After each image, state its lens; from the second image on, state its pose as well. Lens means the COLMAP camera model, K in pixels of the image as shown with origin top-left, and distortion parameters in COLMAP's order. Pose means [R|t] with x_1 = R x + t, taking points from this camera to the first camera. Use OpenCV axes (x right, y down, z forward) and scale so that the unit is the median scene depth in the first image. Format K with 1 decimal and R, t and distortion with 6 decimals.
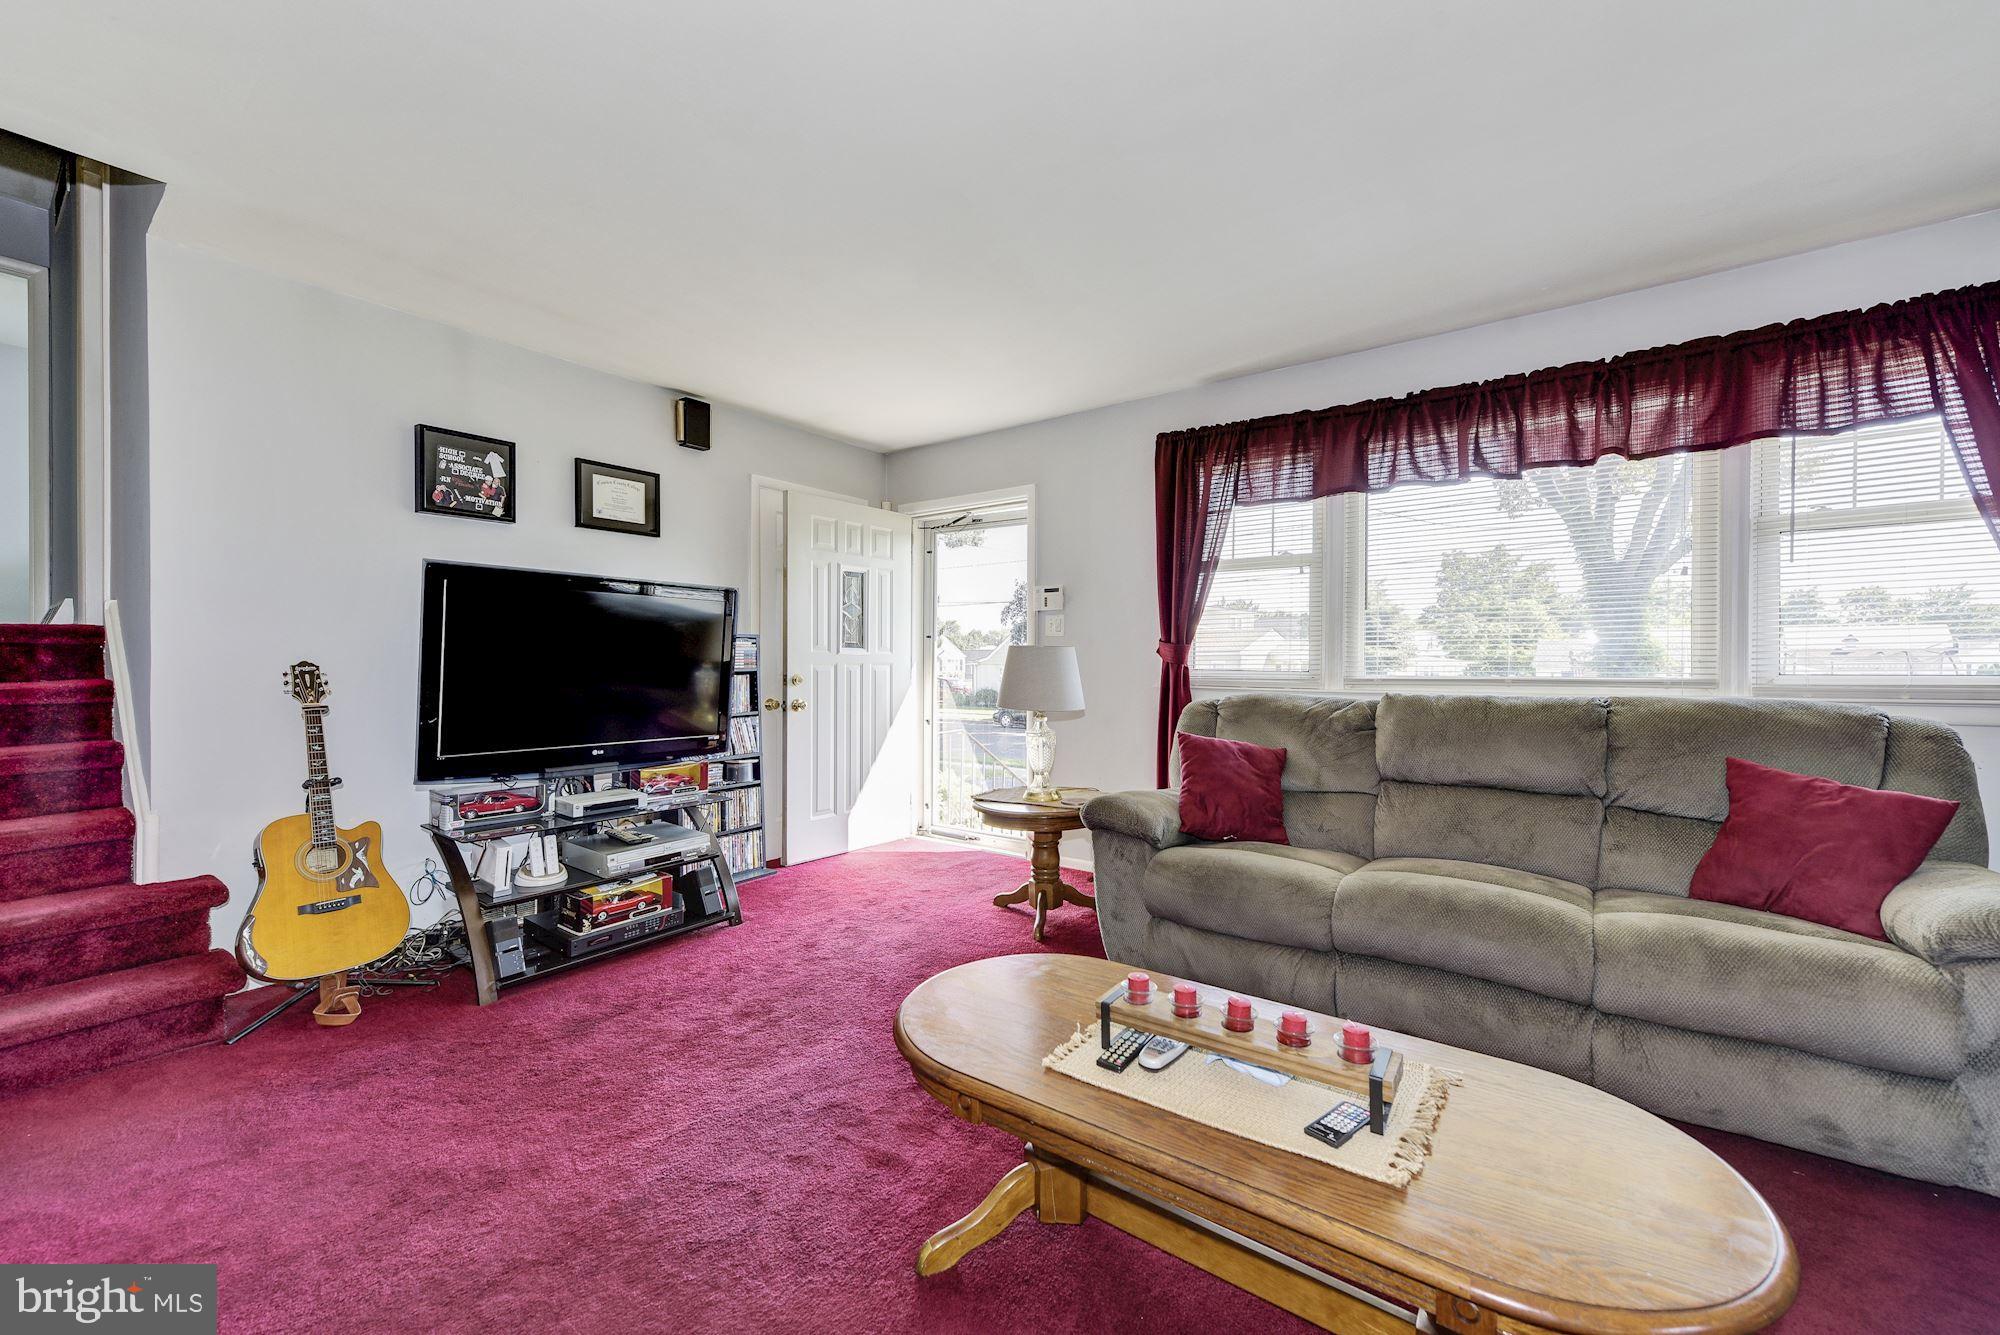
lens RADIAL K [[798.3, 0, 1000.0], [0, 798.3, 667.5], [0, 0, 1]] dist [-0.000029, 0.000040]
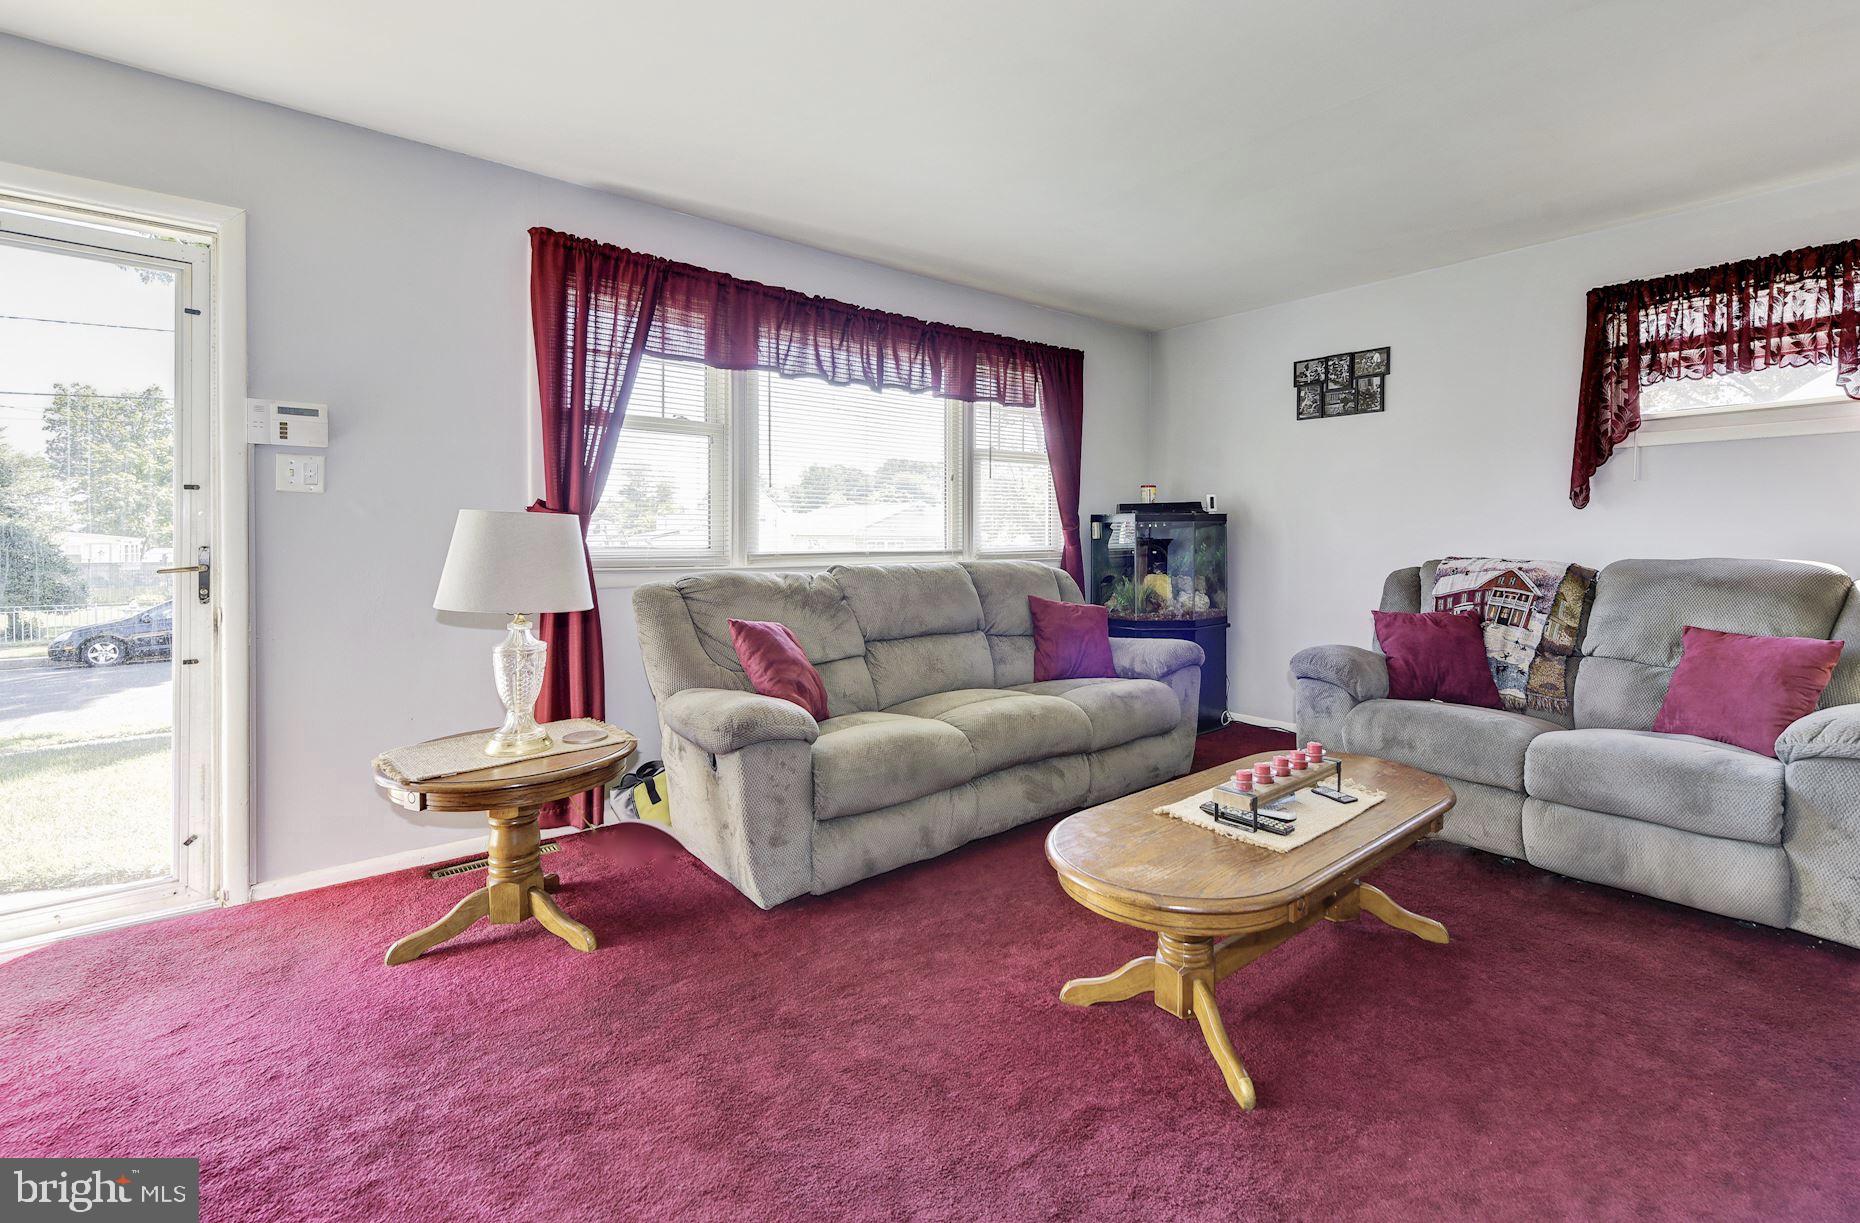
lens RADIAL K [[915.4, 0, 930.6], [0, 915.4, 547.9], [0, 0, 1]] dist [0.000597, -0.000058]
pose [[0.173294, -0.008868, 0.984830, -0.609475], [0.006488, 0.999948, 0.007862, -0.001725], [-0.984849, 0.005027, 0.173342, 0.534246]]
